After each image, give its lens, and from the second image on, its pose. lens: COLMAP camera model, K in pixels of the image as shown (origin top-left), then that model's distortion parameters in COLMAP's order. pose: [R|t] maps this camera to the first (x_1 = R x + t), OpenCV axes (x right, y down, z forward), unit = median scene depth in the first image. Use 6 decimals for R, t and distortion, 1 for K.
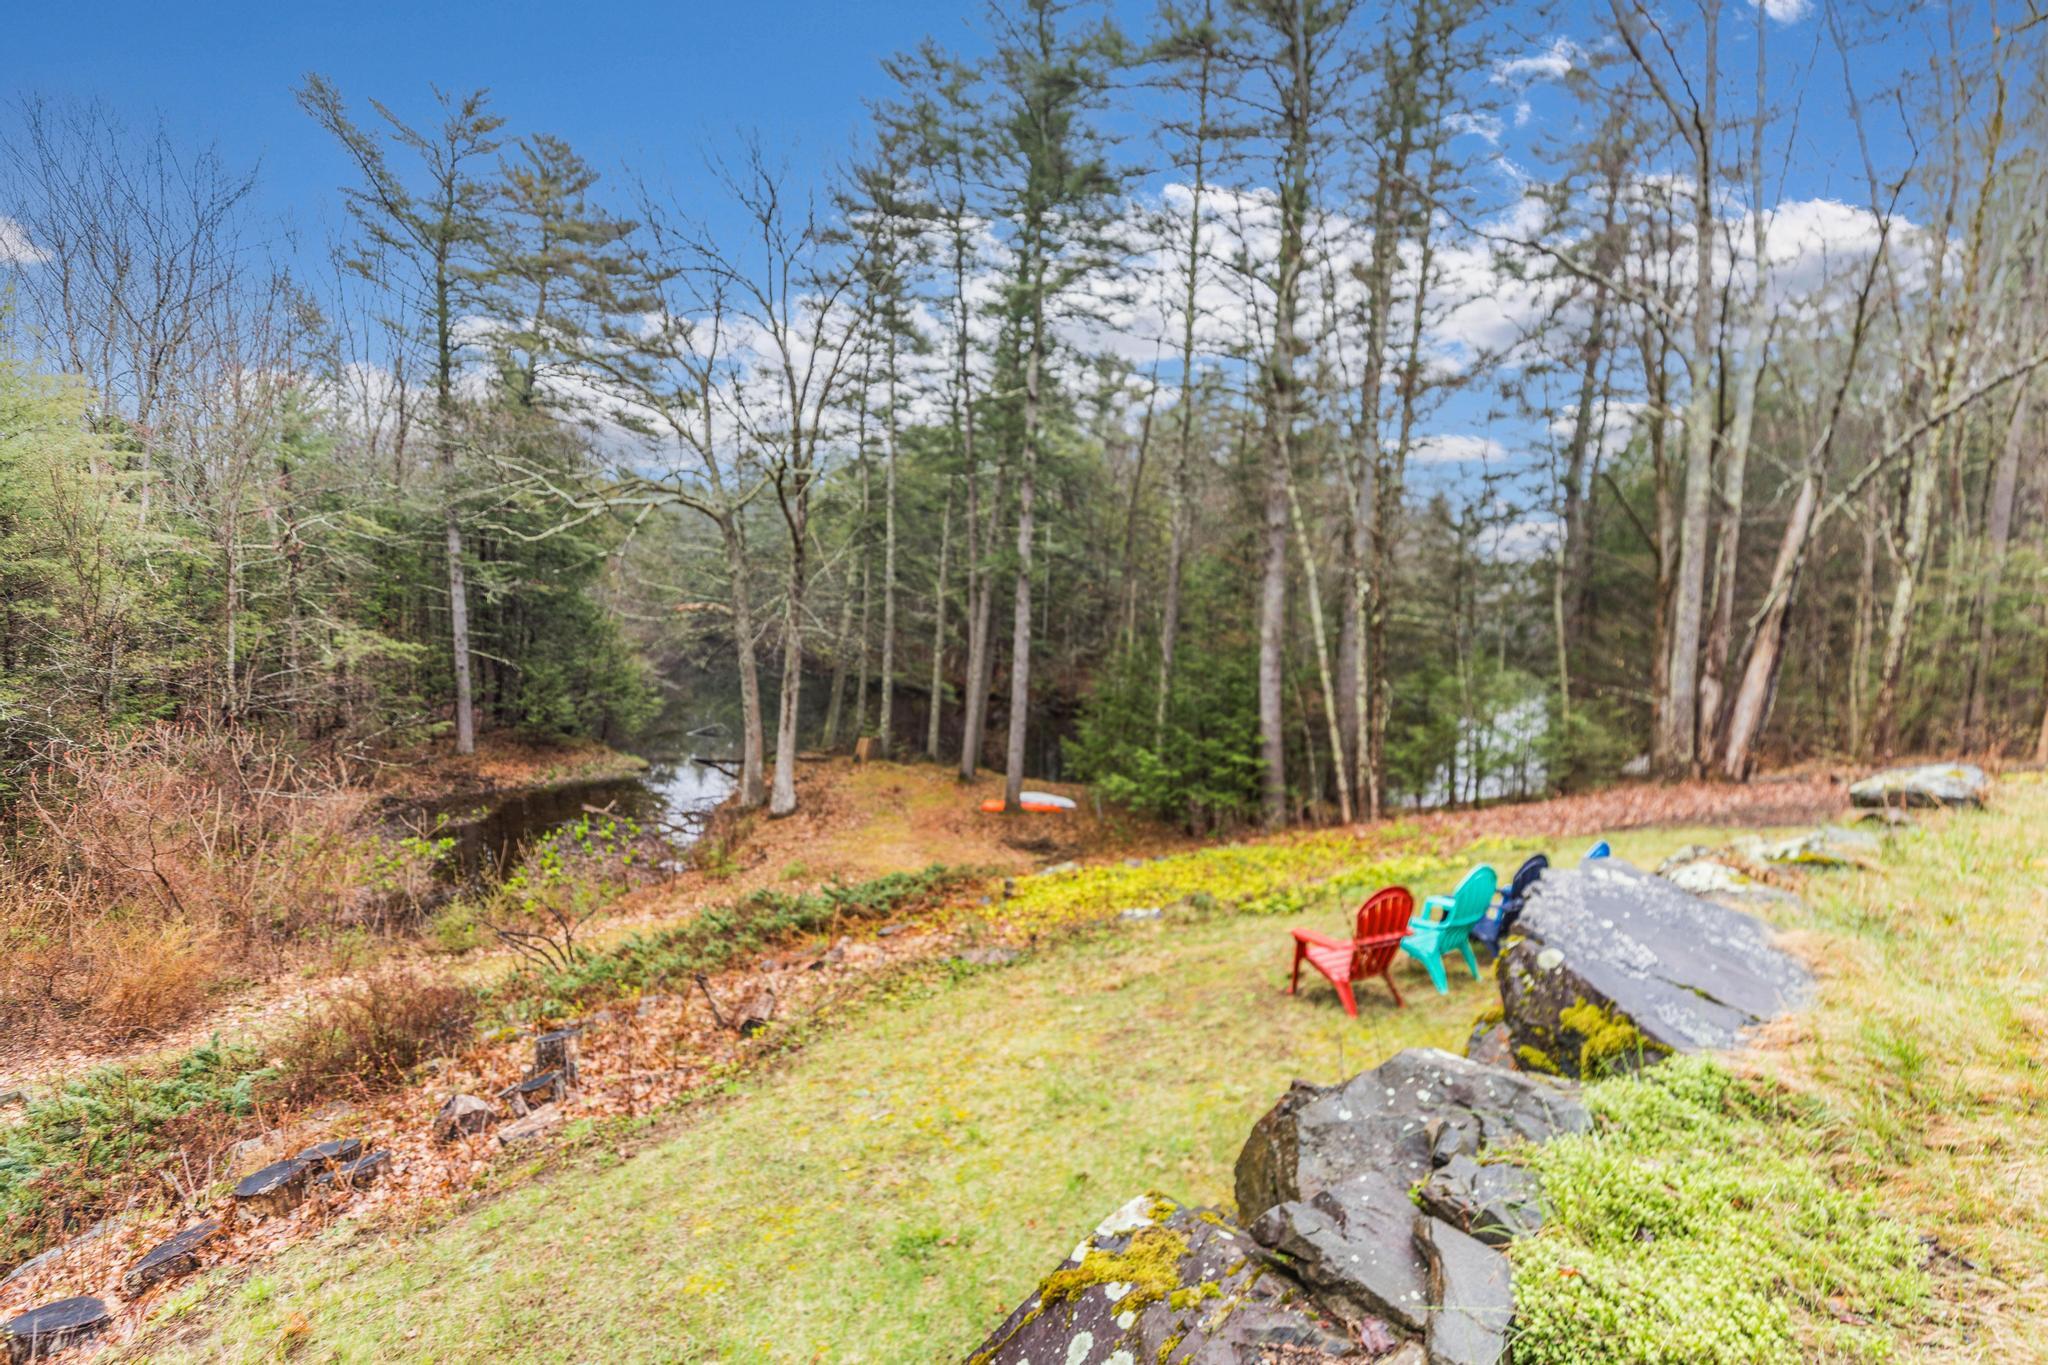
lens RADIAL K [[954.9, 0, 1065.5], [0, 954.9, 658.9], [0, 0, 1]] dist [-0.000280, -0.000300]
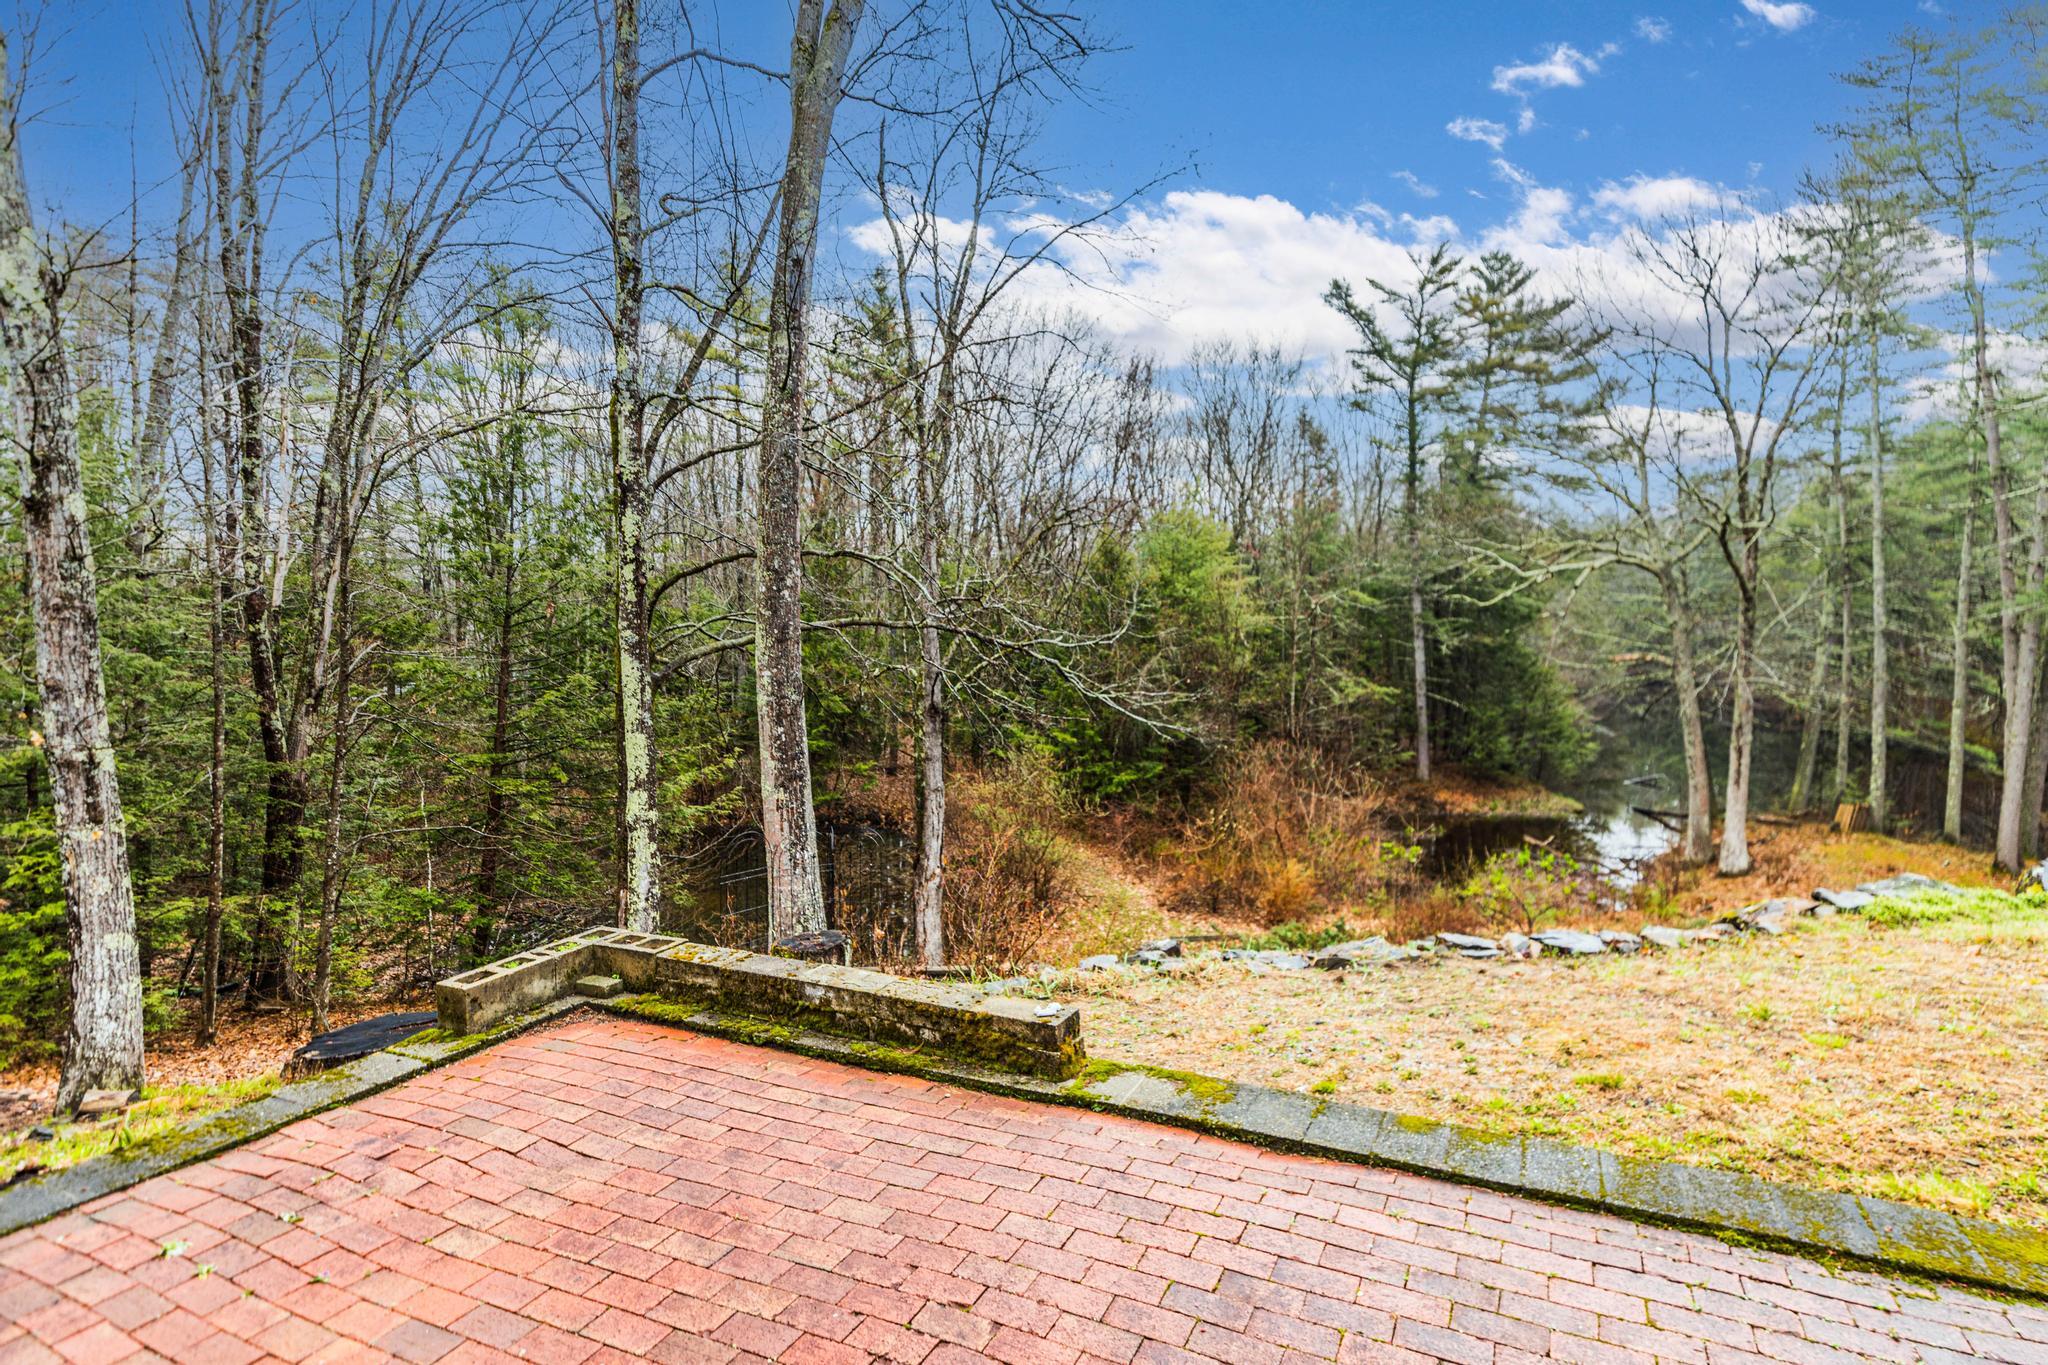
lens RADIAL K [[979.2, 0, 1061.0], [0, 979.2, 632.3], [0, 0, 1]] dist [0.006498, -0.001119]
pose [[0.625407, -0.027517, -0.779814, 0.054533], [-0.026468, 0.998055, -0.056444, -0.004764], [0.779850, 0.055941, 0.623462, -0.146555]]
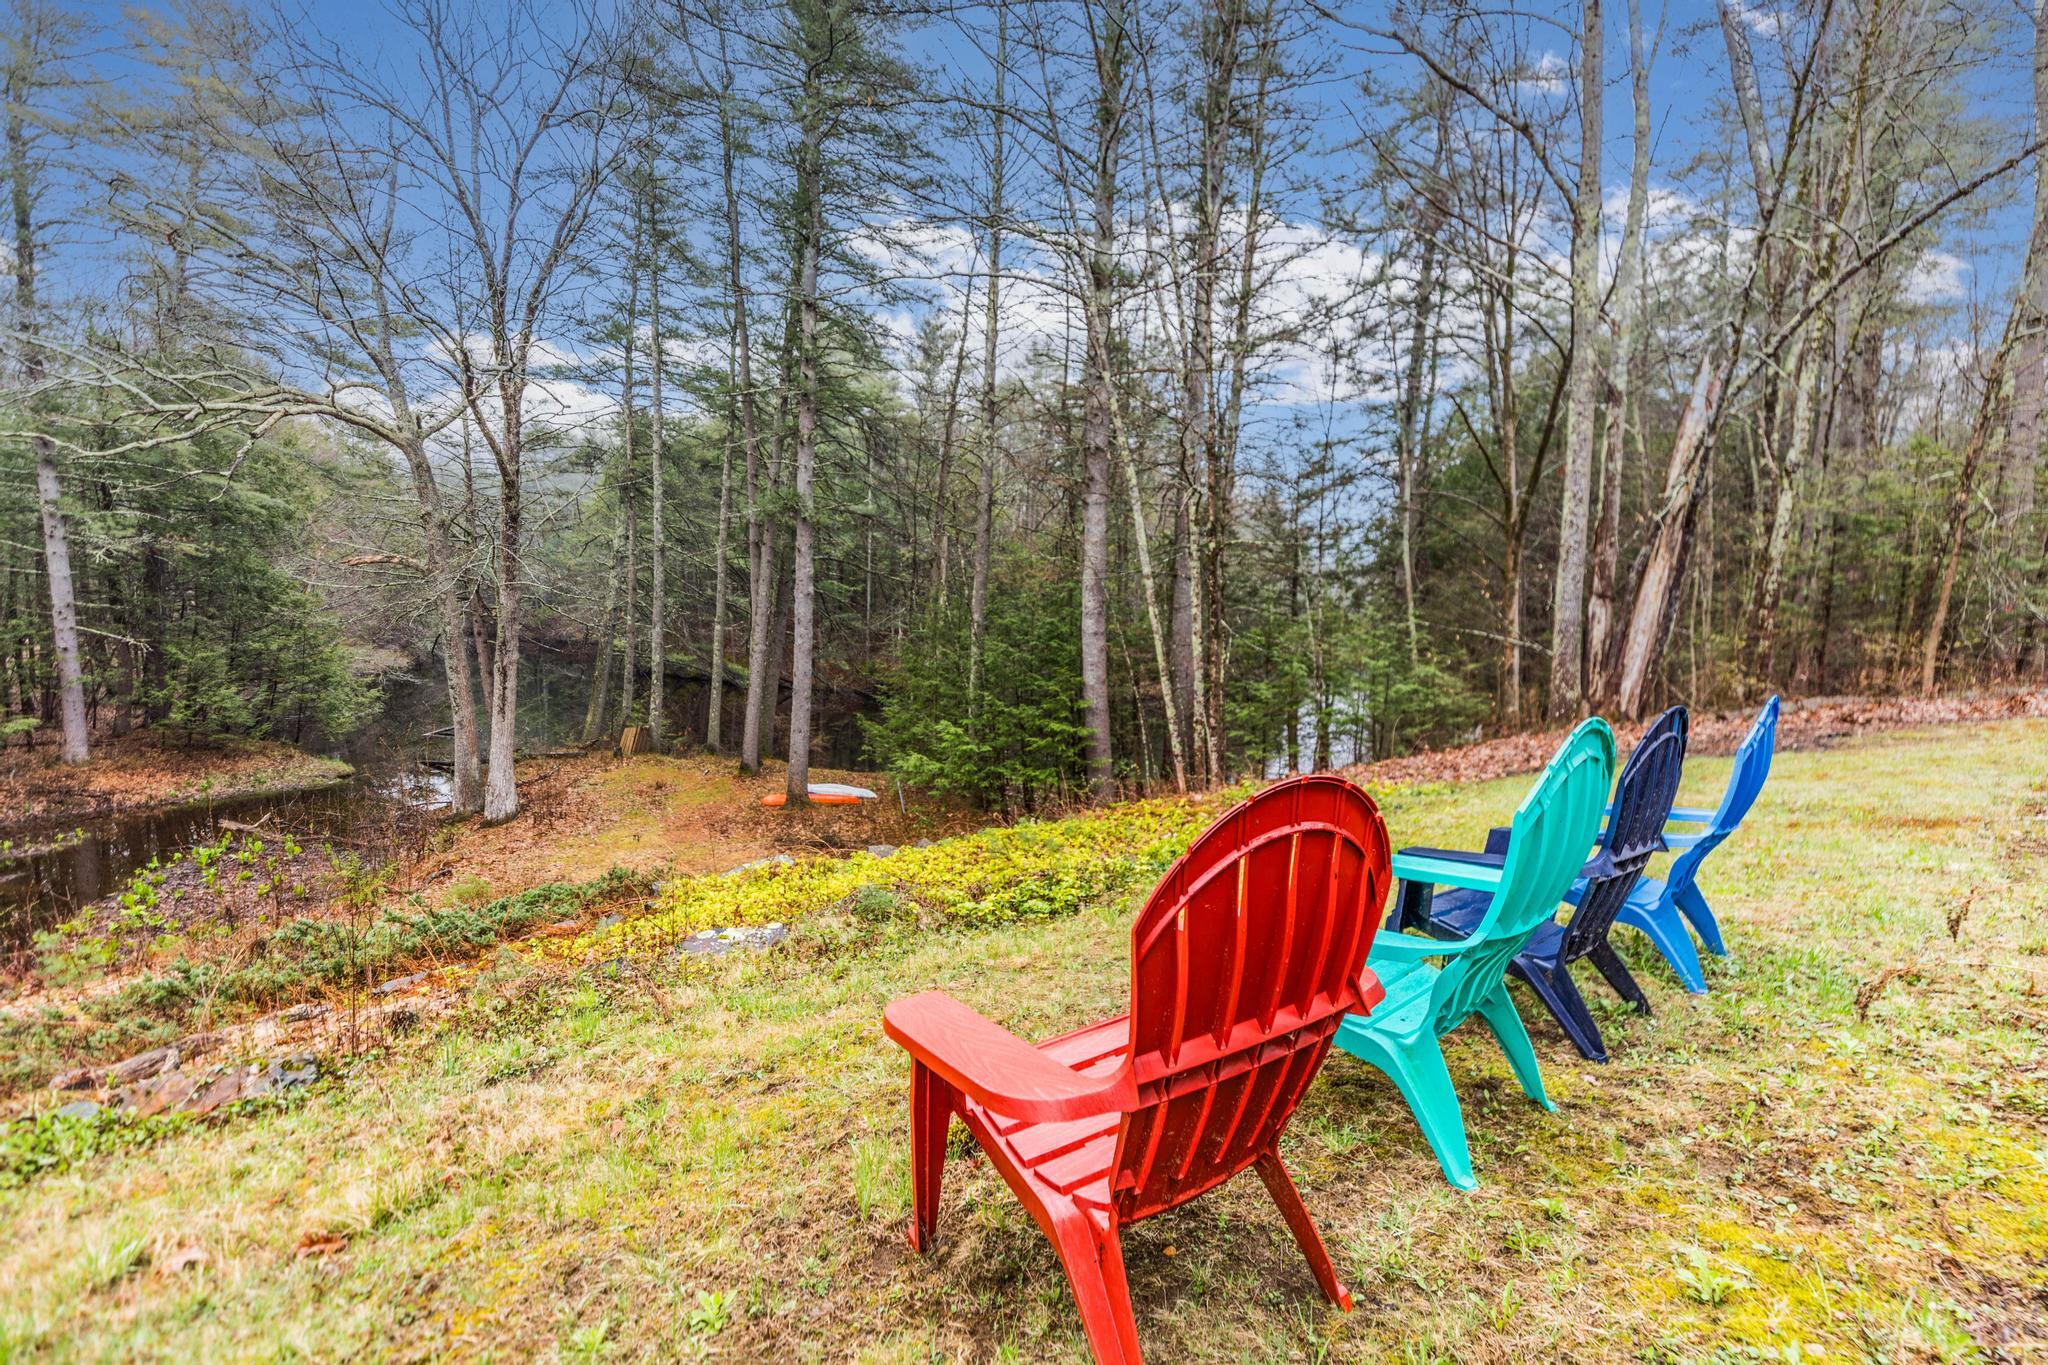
lens RADIAL K [[979.2, 0, 1061.0], [0, 979.2, 632.3], [0, 0, 1]] dist [0.006498, -0.001119]
pose [[0.987081, -0.012598, 0.159727, 0.035978], [0.016093, 0.999658, -0.020602, 0.029301], [-0.159413, 0.022907, 0.986946, 0.111583]]
